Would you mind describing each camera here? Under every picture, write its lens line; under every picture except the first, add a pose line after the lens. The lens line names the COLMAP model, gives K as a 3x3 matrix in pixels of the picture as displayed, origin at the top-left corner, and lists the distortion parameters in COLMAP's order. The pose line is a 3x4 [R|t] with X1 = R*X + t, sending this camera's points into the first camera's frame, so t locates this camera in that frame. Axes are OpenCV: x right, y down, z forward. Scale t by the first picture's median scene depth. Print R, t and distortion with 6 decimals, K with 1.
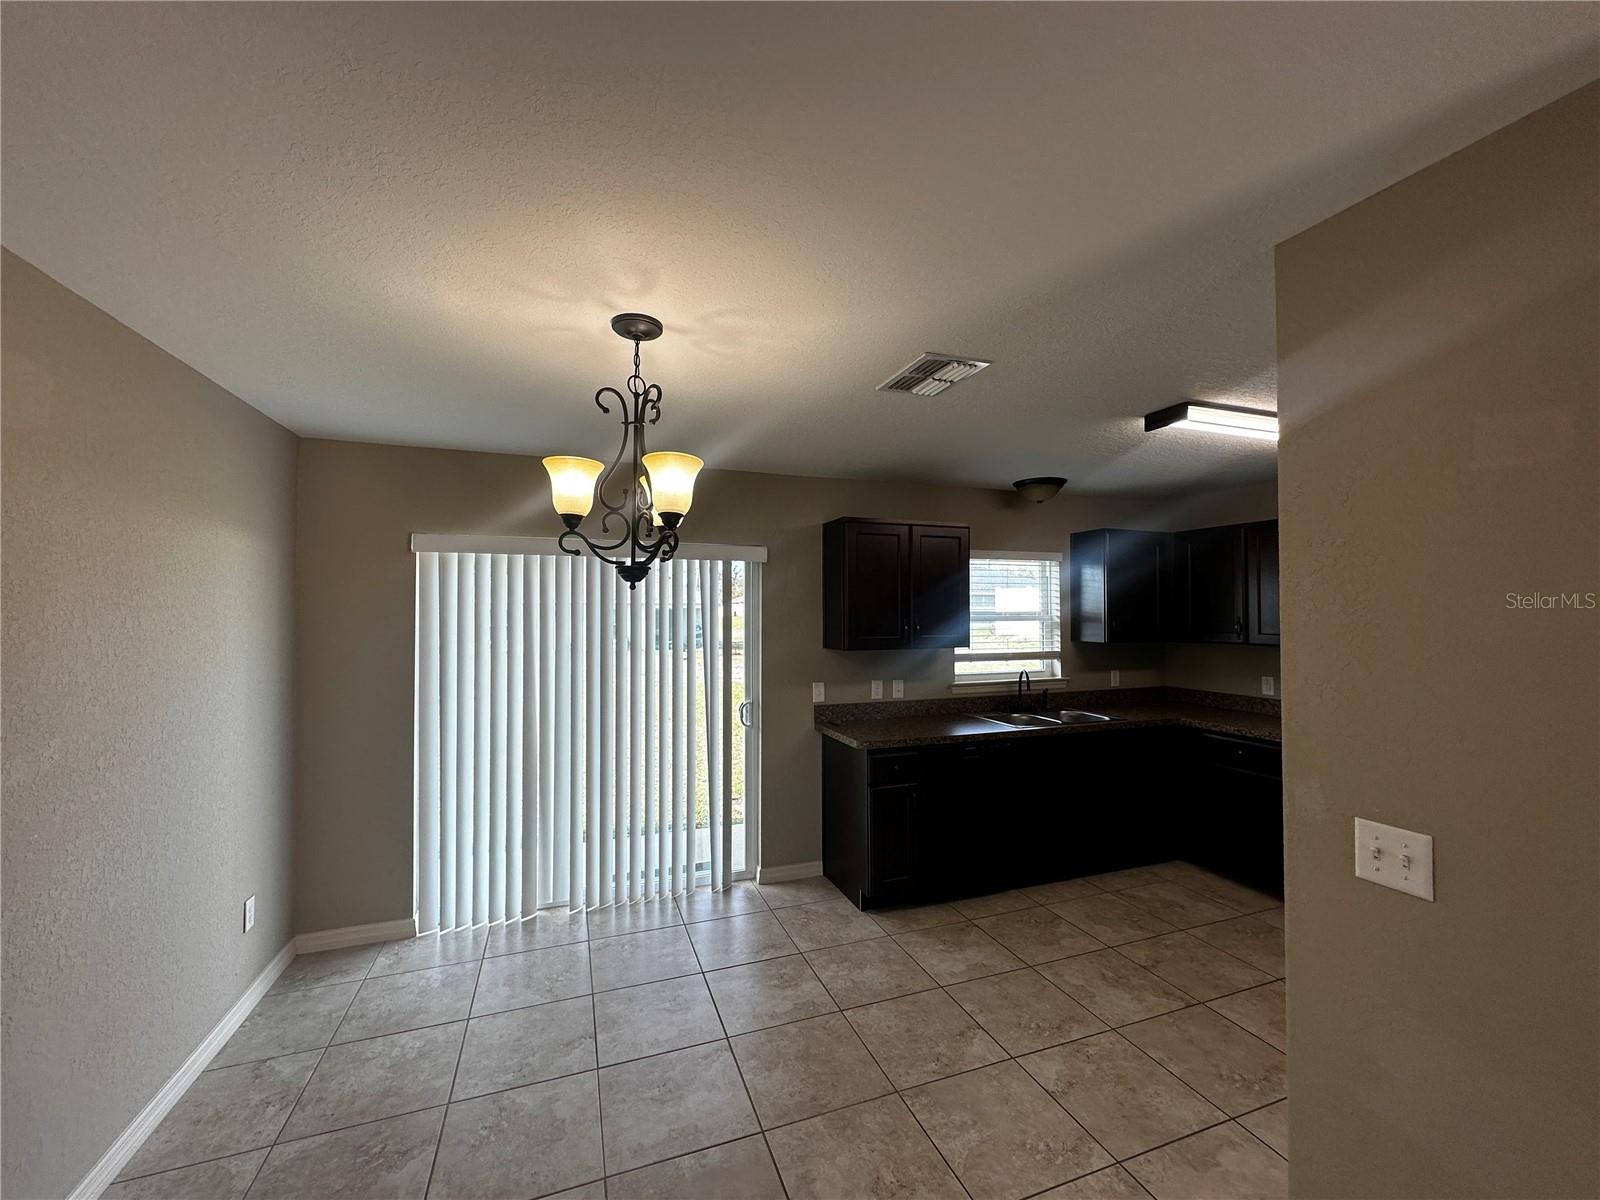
lens RADIAL K [[641.7, 0, 800.3], [0, 641.7, 603.8], [0, 0, 1]] dist [-0.001308, -0.000131]
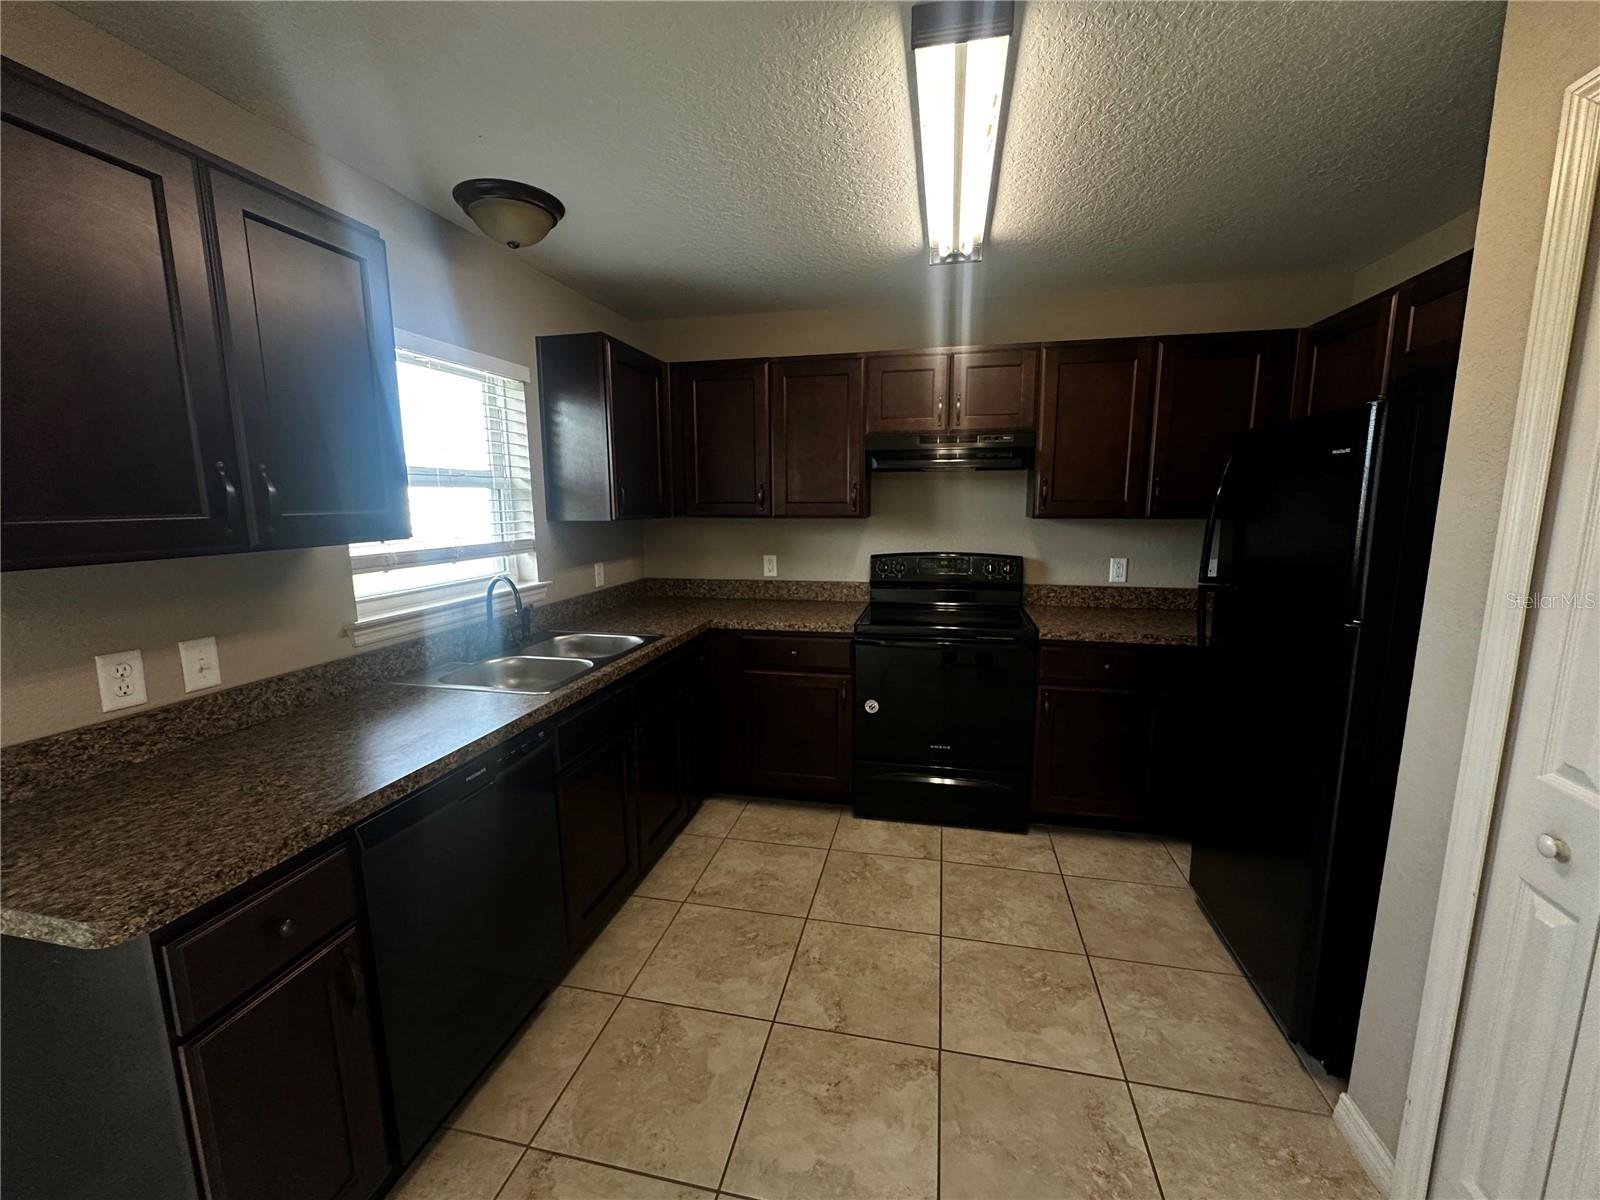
lens RADIAL K [[641.7, 0, 802.2], [0, 641.7, 599.6], [0, 0, 1]] dist [-0.001308, -0.000131]
pose [[0.534394, -0.132506, 0.834785, 0.035989], [-0.007317, 0.986873, 0.161331, 0.035480], [-0.845204, -0.092322, 0.526409, 0.523900]]
